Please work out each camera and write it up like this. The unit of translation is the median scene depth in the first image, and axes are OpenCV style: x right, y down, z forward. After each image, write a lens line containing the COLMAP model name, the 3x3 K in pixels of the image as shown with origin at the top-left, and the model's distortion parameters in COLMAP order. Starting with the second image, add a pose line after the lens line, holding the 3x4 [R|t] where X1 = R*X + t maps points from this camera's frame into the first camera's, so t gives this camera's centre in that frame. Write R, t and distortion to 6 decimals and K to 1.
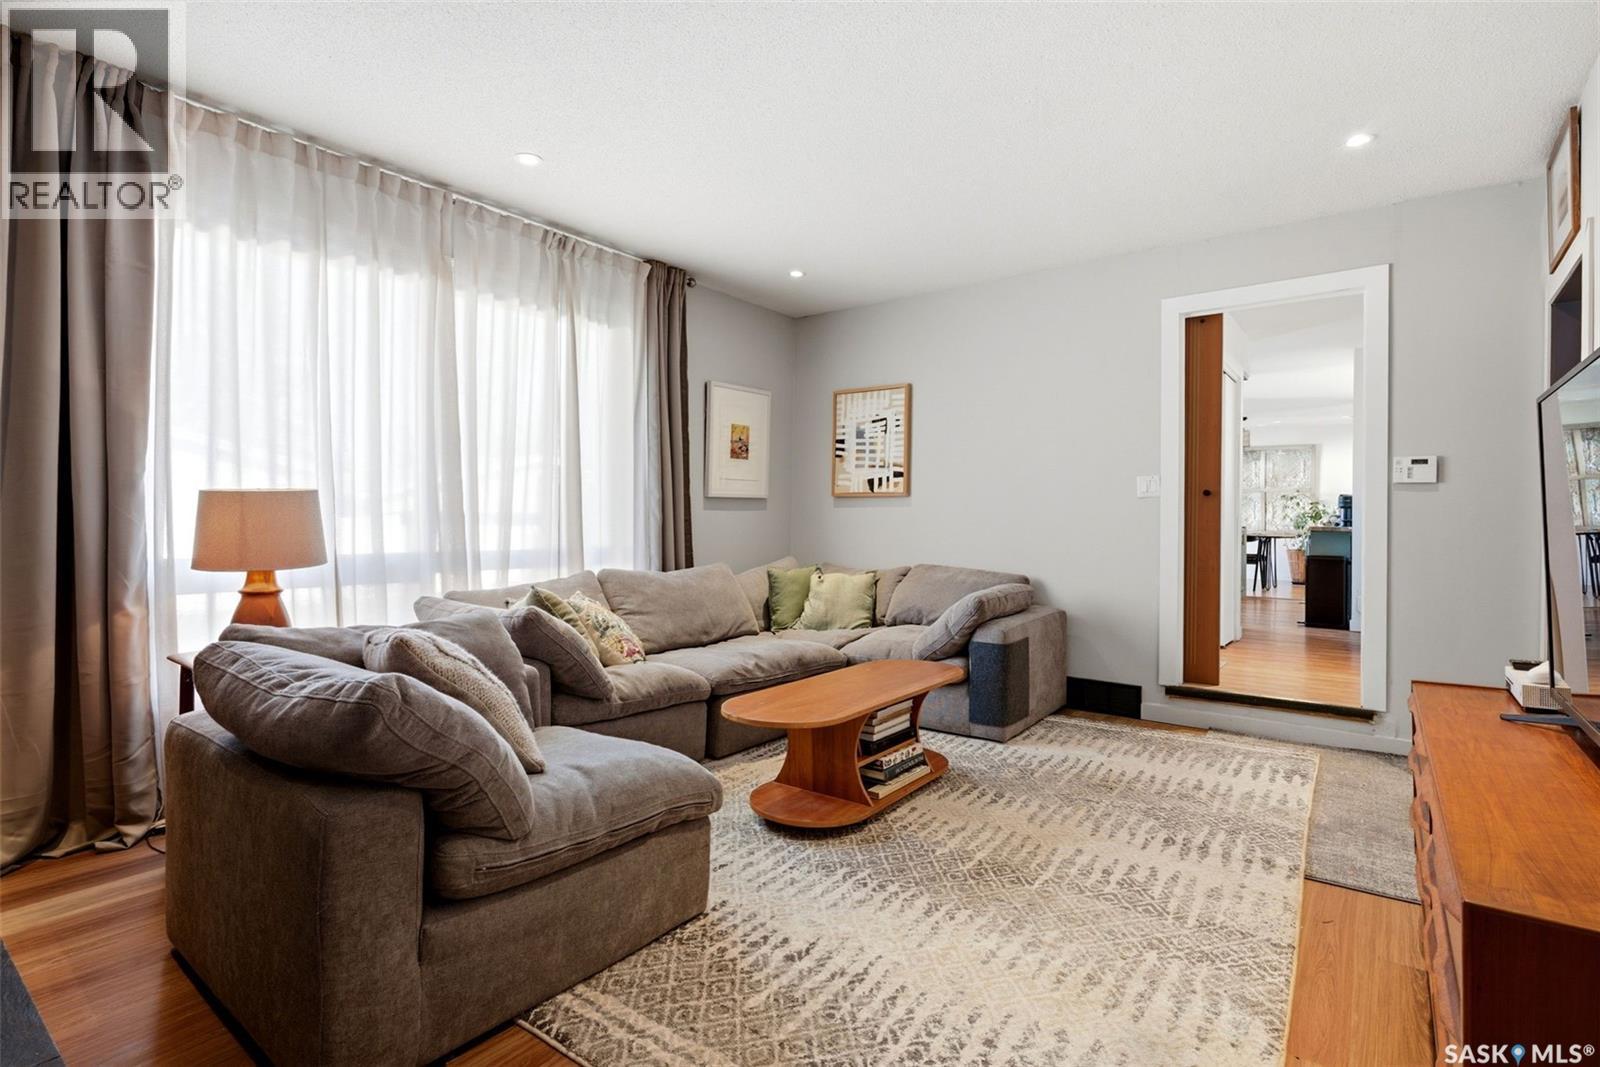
lens RADIAL K [[776.8, 0, 804.6], [0, 776.8, 522.9], [0, 0, 1]] dist [-0.015014, -0.000701]
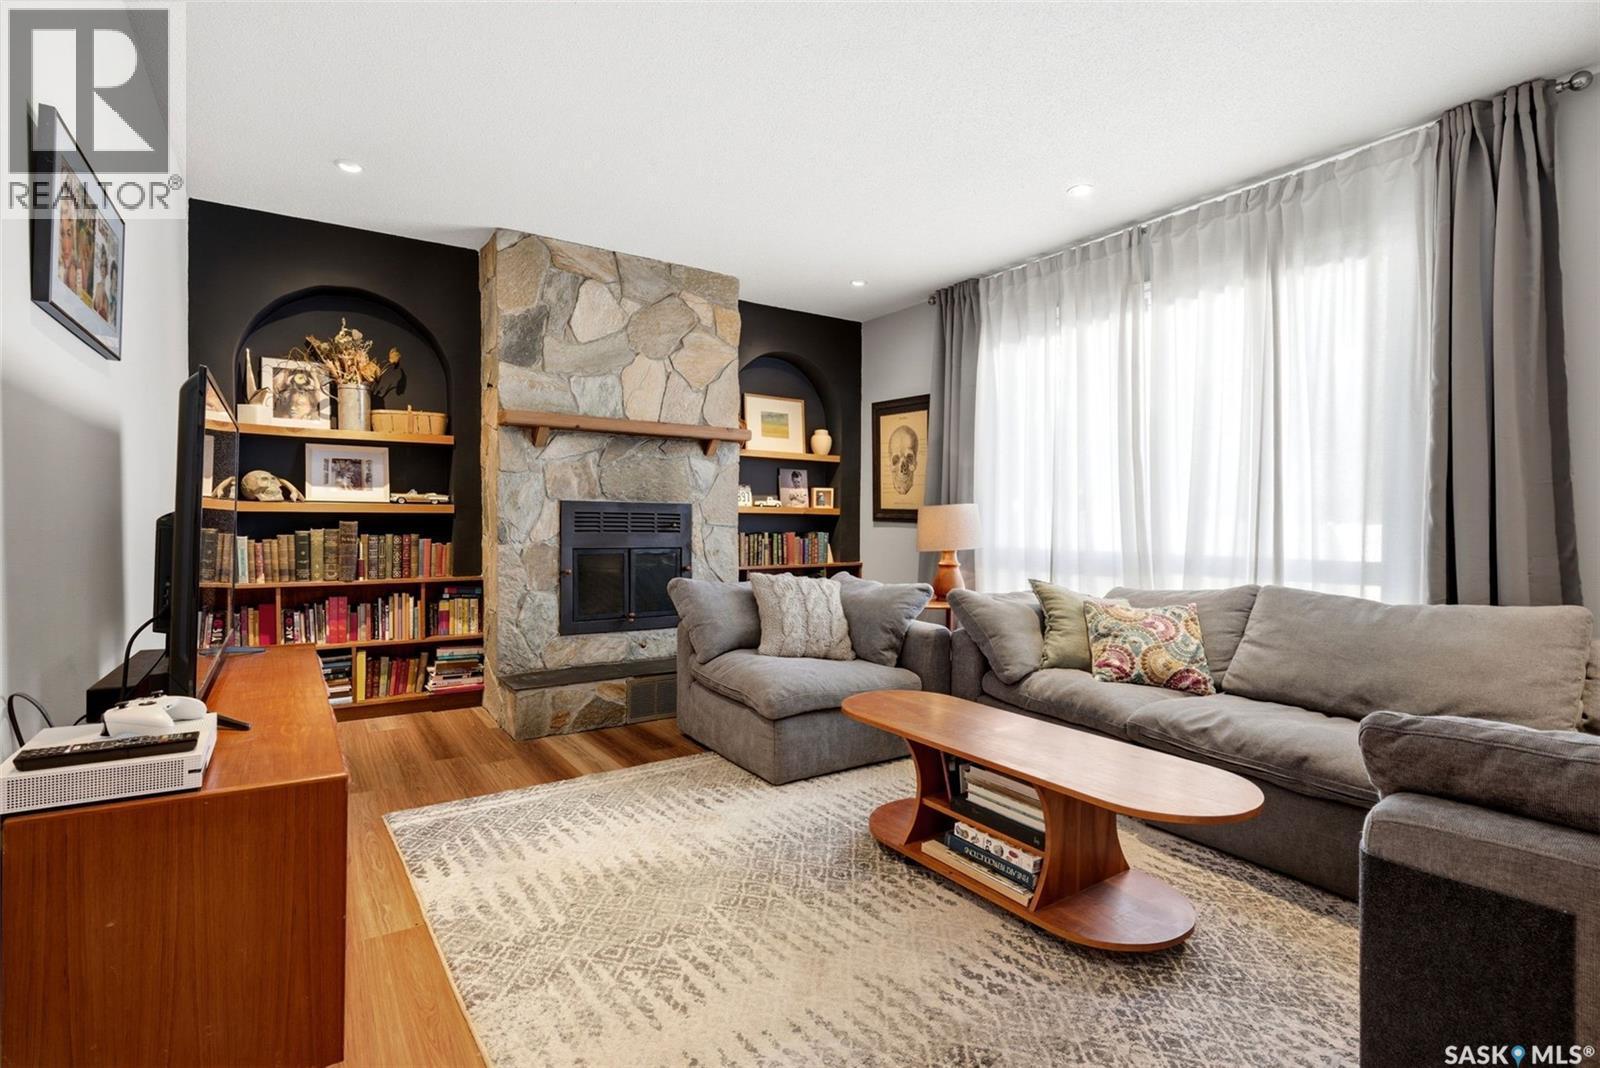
lens RADIAL K [[803.3, 0, 814.2], [0, 803.3, 532.7], [0, 0, 1]] dist [0.005345, -0.001733]
pose [[-0.339411, 0.010591, -0.940579, 0.954869], [-0.008186, 0.999865, 0.014212, -0.002960], [0.940603, 0.012523, -0.339279, 1.177178]]
